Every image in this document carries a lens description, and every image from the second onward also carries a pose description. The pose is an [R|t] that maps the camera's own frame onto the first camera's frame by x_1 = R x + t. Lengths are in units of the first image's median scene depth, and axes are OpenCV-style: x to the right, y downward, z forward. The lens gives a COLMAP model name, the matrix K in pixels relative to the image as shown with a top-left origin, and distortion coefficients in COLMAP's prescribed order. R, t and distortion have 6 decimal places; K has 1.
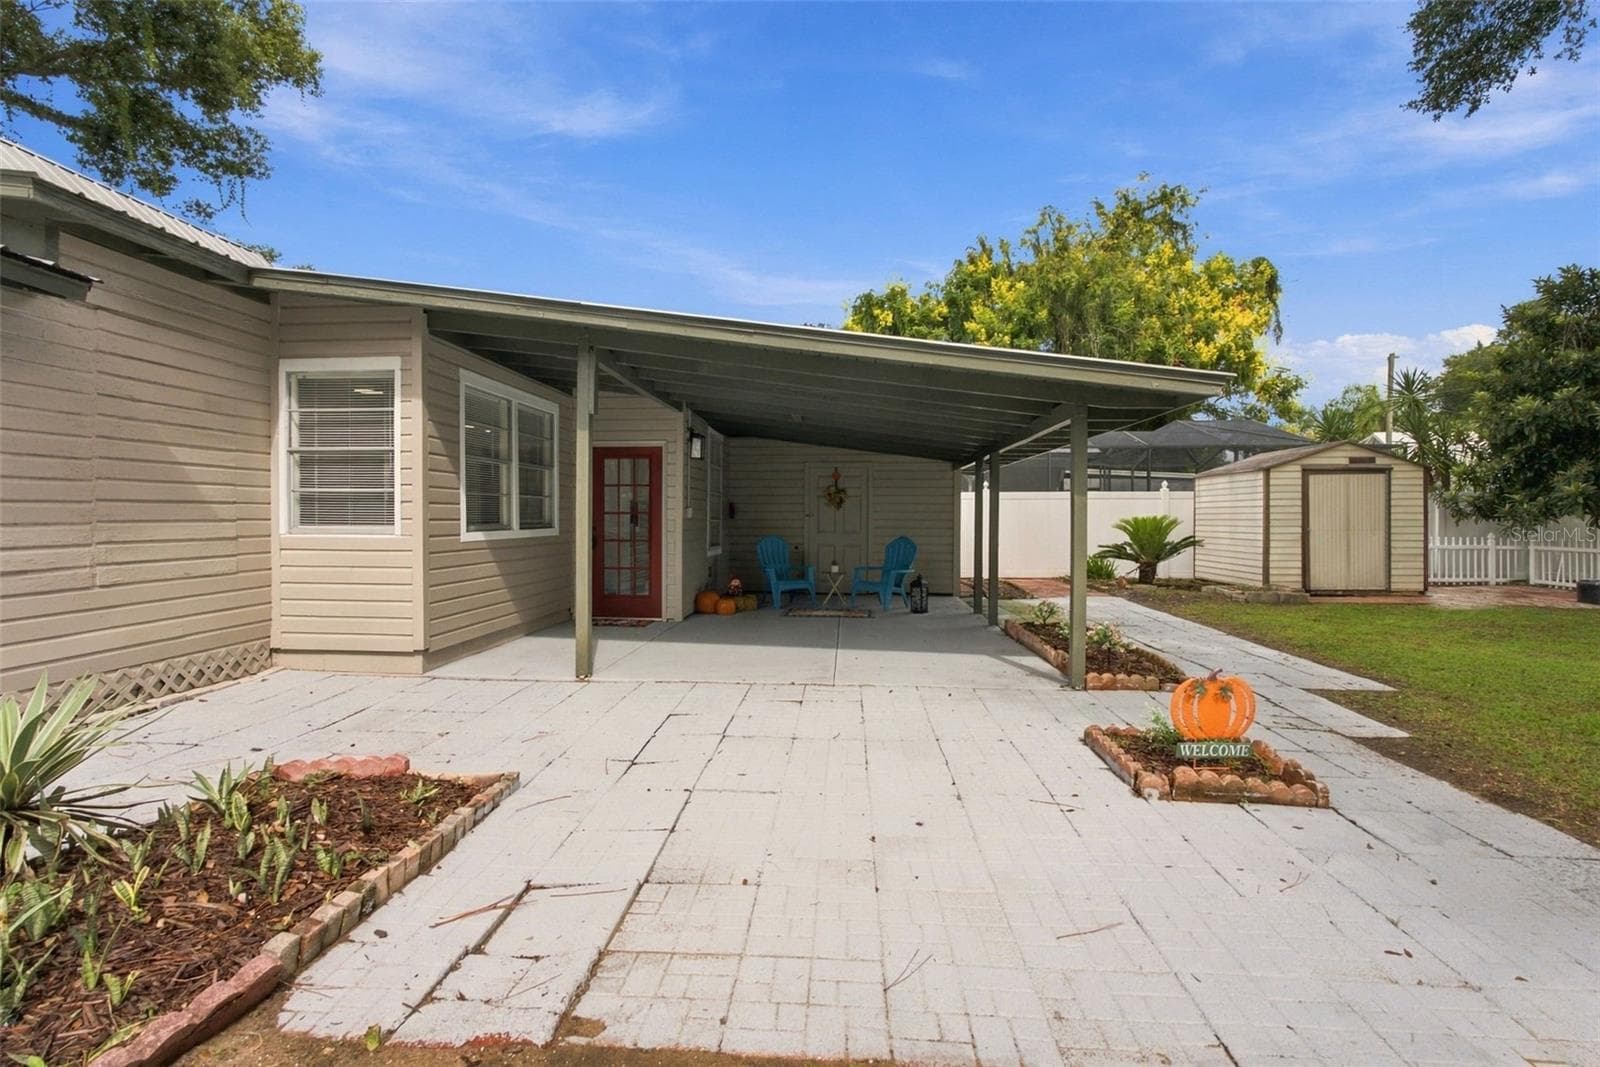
lens RADIAL K [[717.4, 0, 801.5], [0, 717.4, 523.7], [0, 0, 1]] dist [-0.015715, 0.000173]
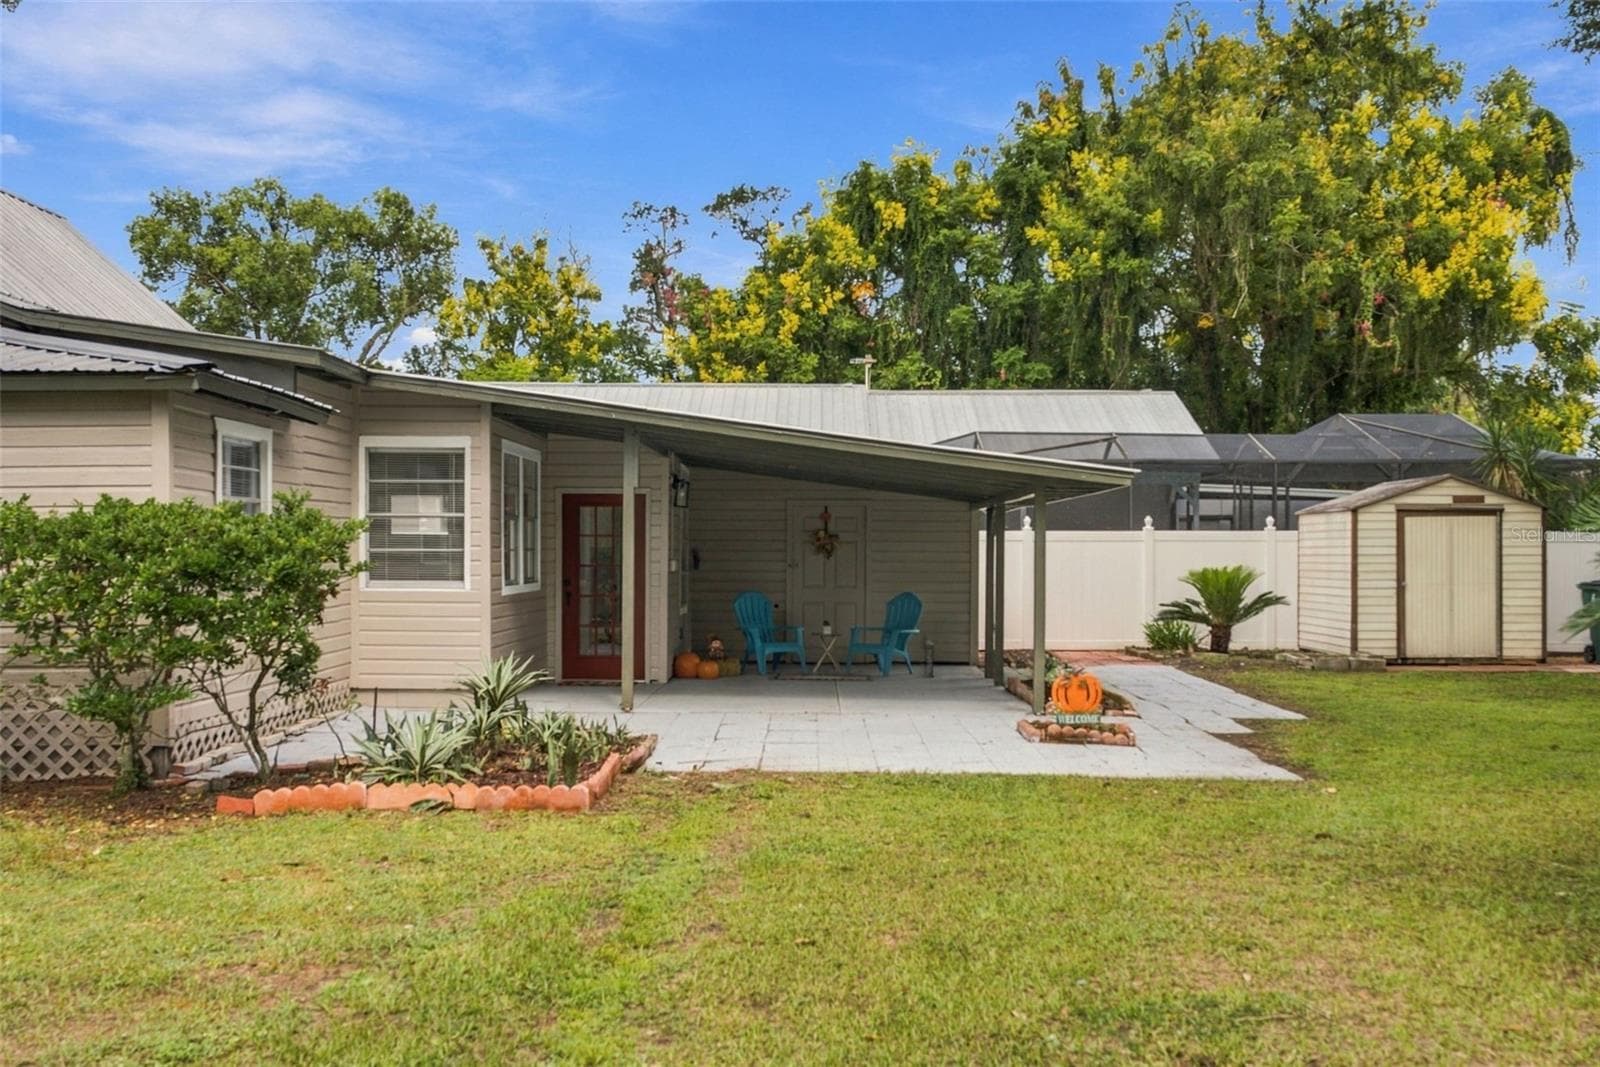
lens RADIAL K [[1596.5, 0, 799.6], [0, 1596.5, 552.9], [0, 0, 1]] dist [0.011617, -0.000534]
pose [[0.998444, 0.001732, 0.055736, -0.081568], [-0.001280, 0.999966, -0.008150, -0.011286], [-0.055749, 0.008066, 0.998412, -0.788689]]
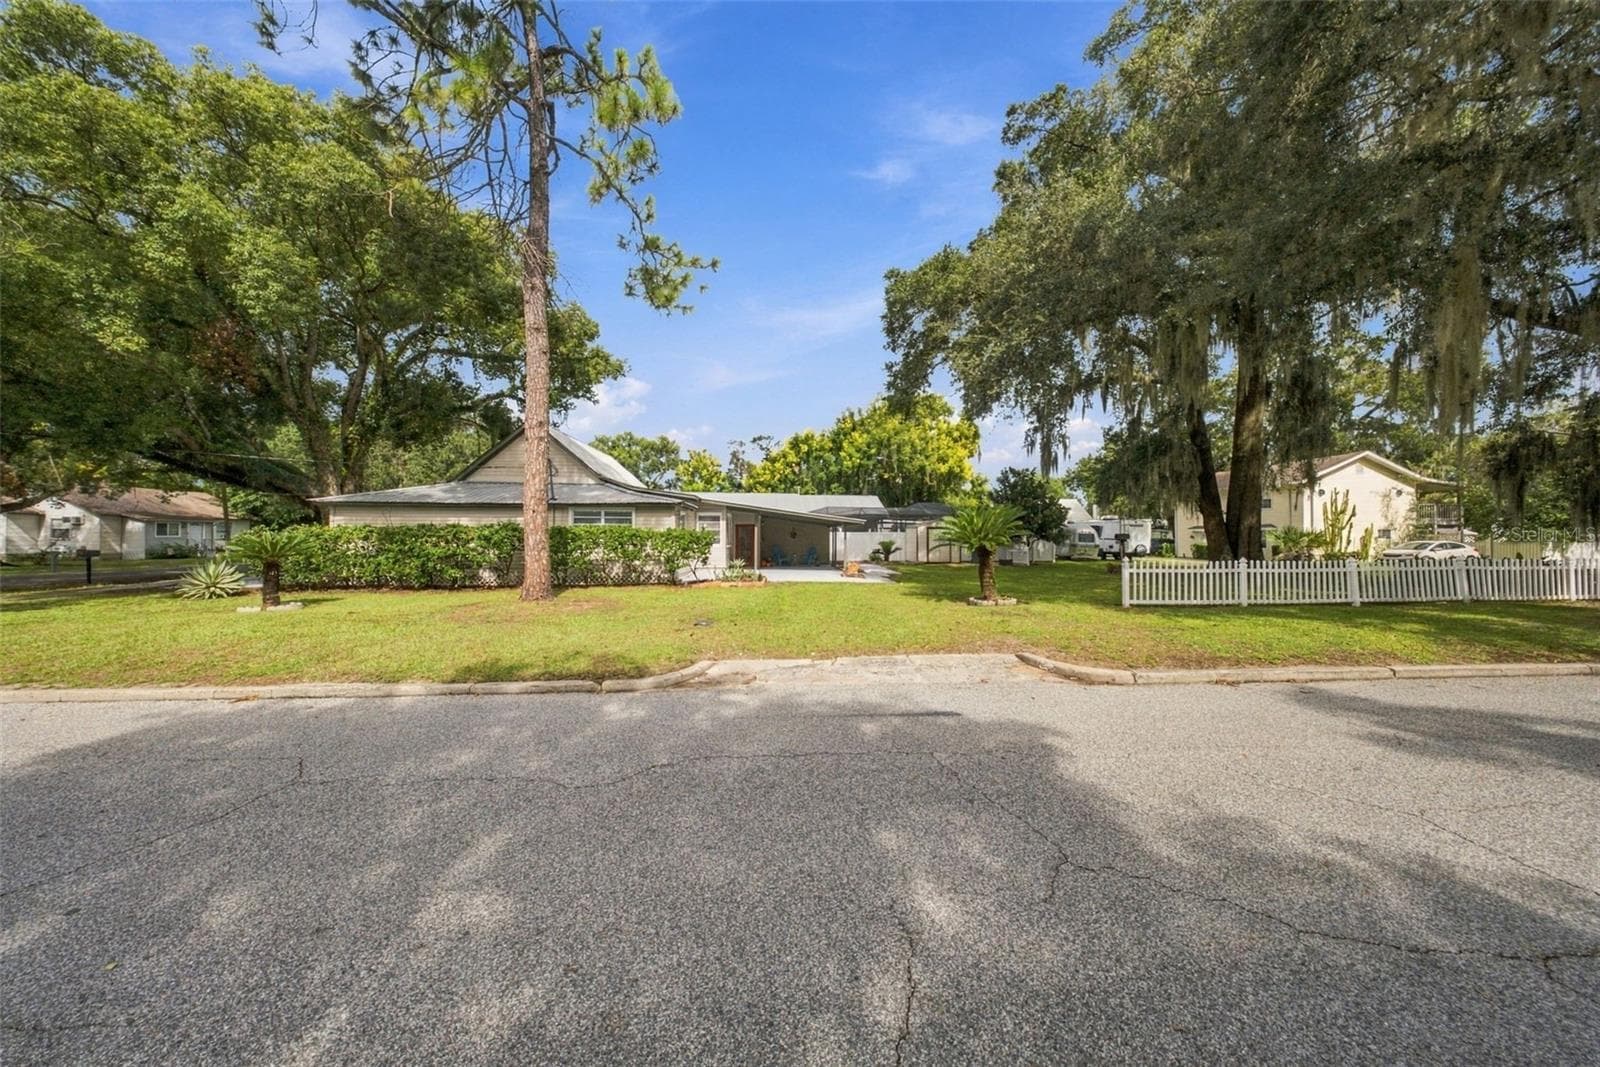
lens RADIAL K [[479.2, 0, 797.9], [0, 479.2, 526.8], [0, 0, 1]] dist [0.008927, -0.004814]
pose [[0.993390, 0.005902, 0.114636, -0.193624], [-0.002604, 0.999579, -0.028898, -0.011716], [-0.114758, 0.028408, 0.992987, -1.259261]]
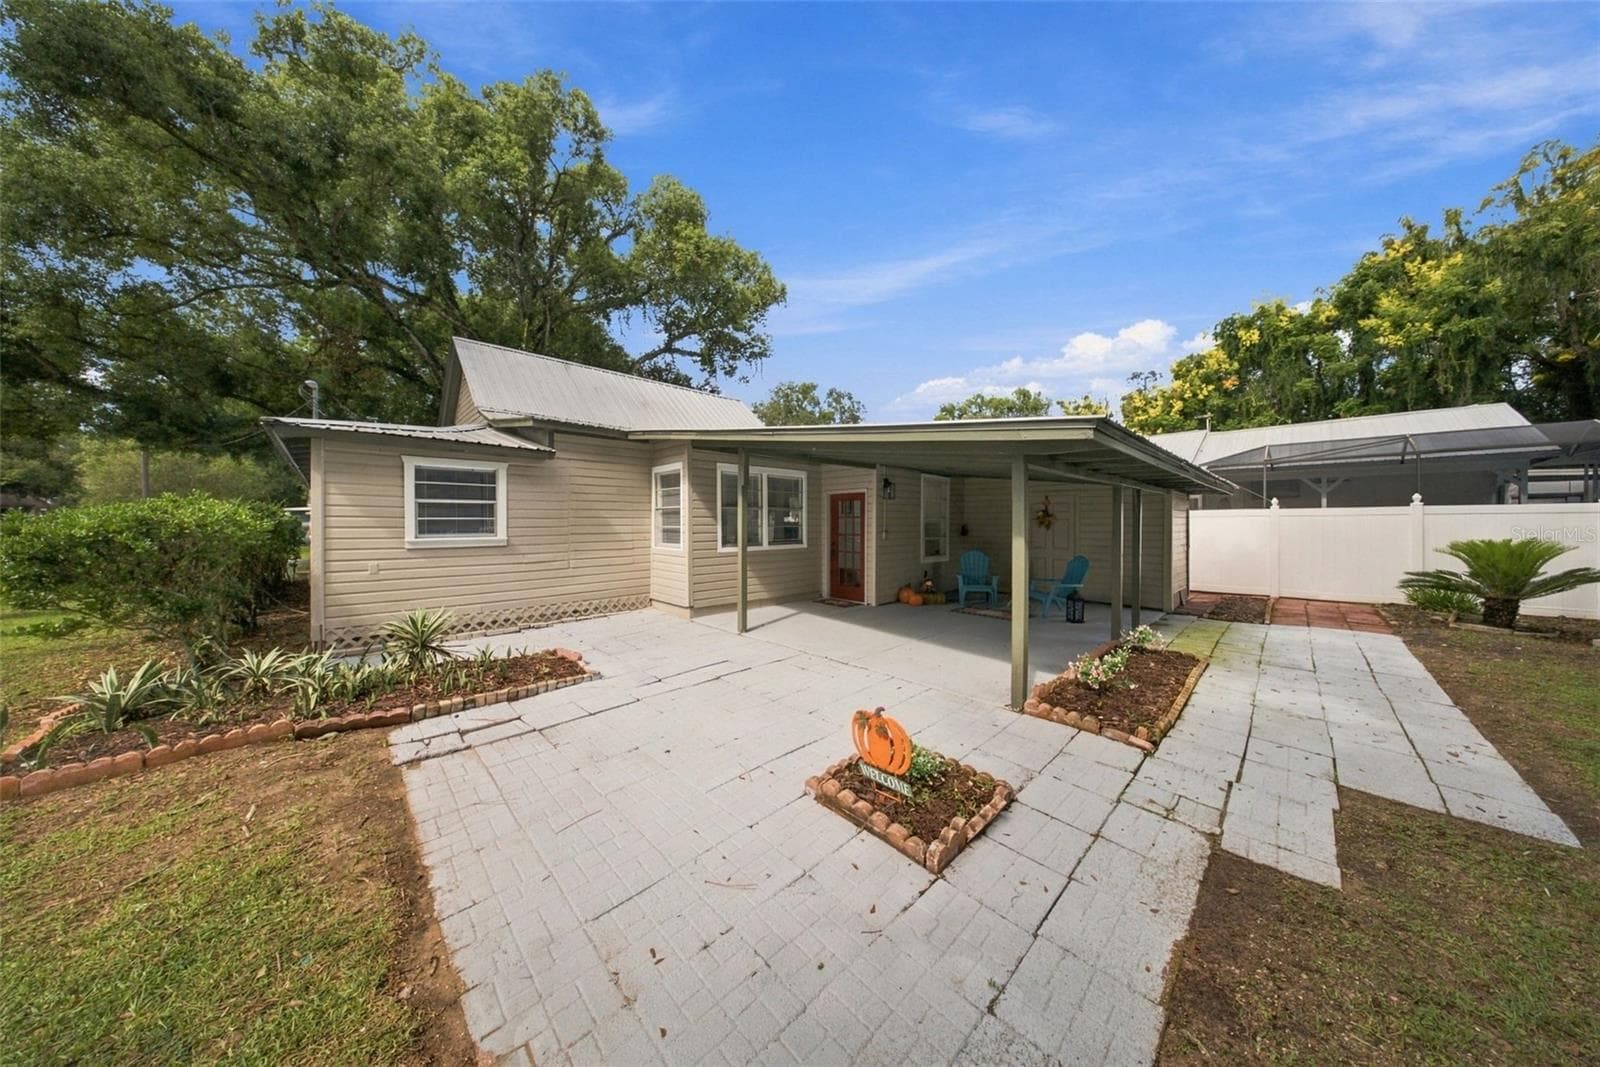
lens RADIAL K [[479.2, 0, 797.9], [0, 479.2, 526.8], [0, 0, 1]] dist [0.008927, -0.004814]
pose [[0.738982, 0.002933, -0.673718, 0.291329], [-0.002979, 0.999995, 0.001085, -0.024440], [0.673718, 0.001206, 0.738988, 0.101312]]
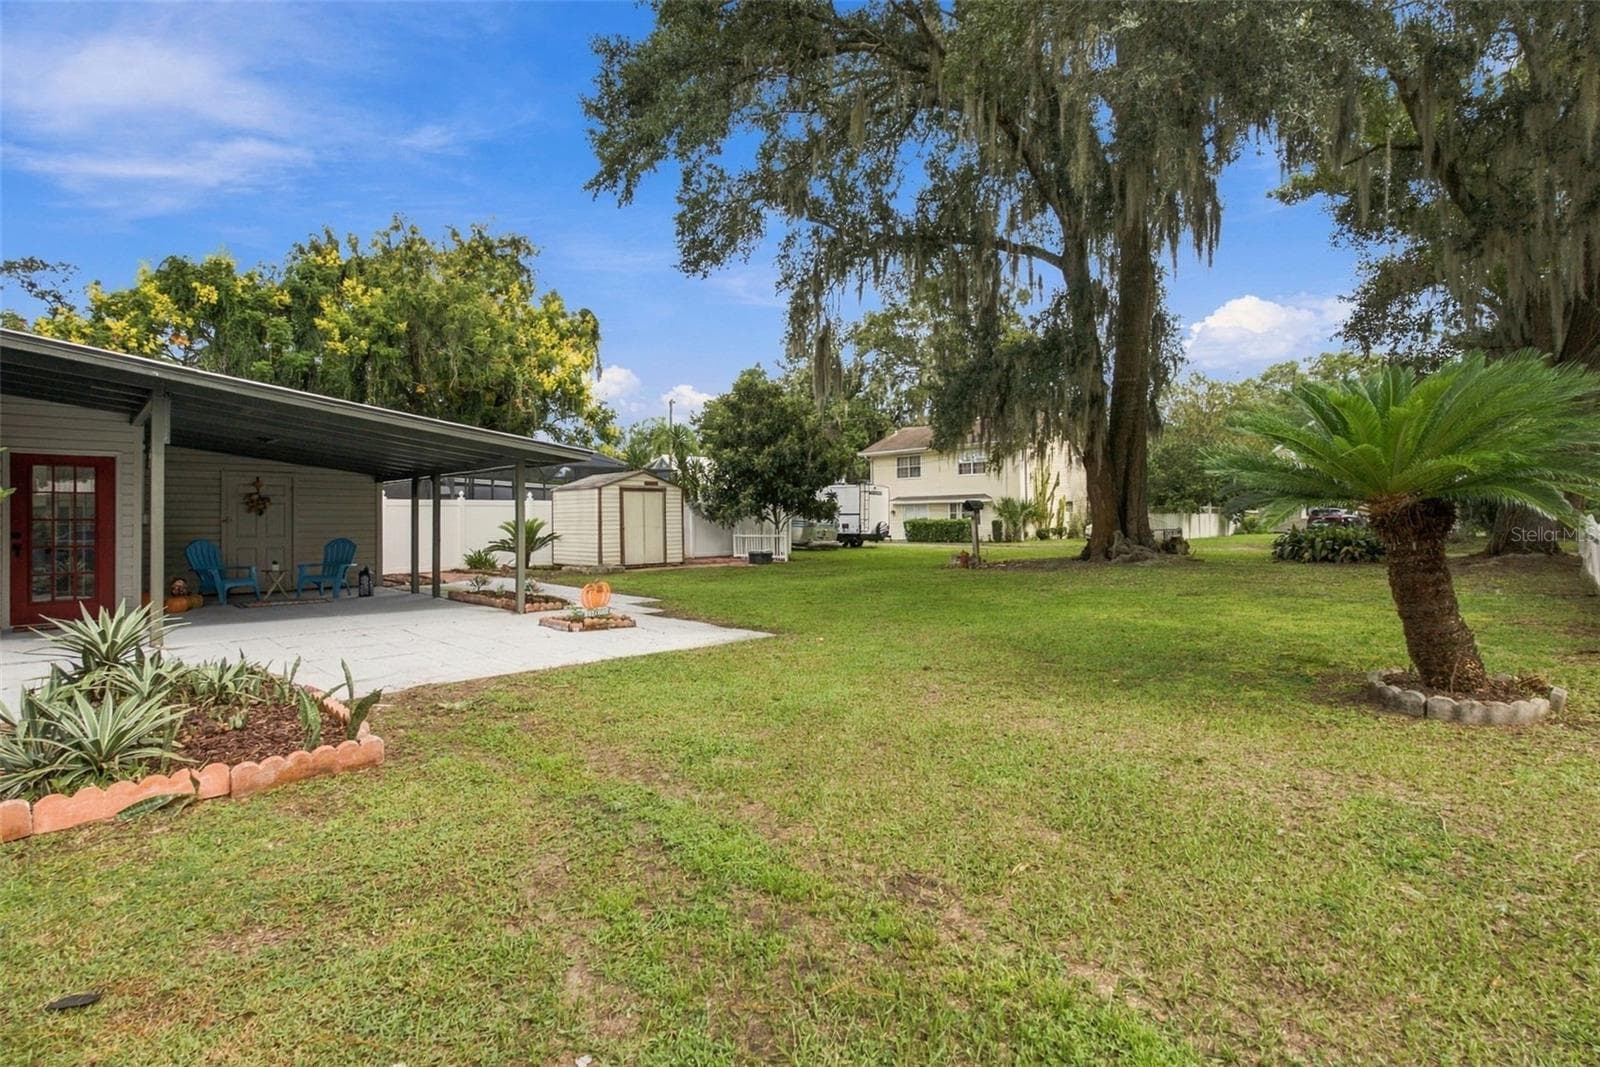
lens RADIAL K [[745.8, 0, 800.1], [0, 745.8, 513.5], [0, 0, 1]] dist [0.001512, -0.000534]
pose [[0.655369, -0.001901, 0.755306, -0.269648], [0.016353, 0.999798, -0.011673, 0.004379], [-0.755132, 0.020002, 0.655268, -0.365219]]
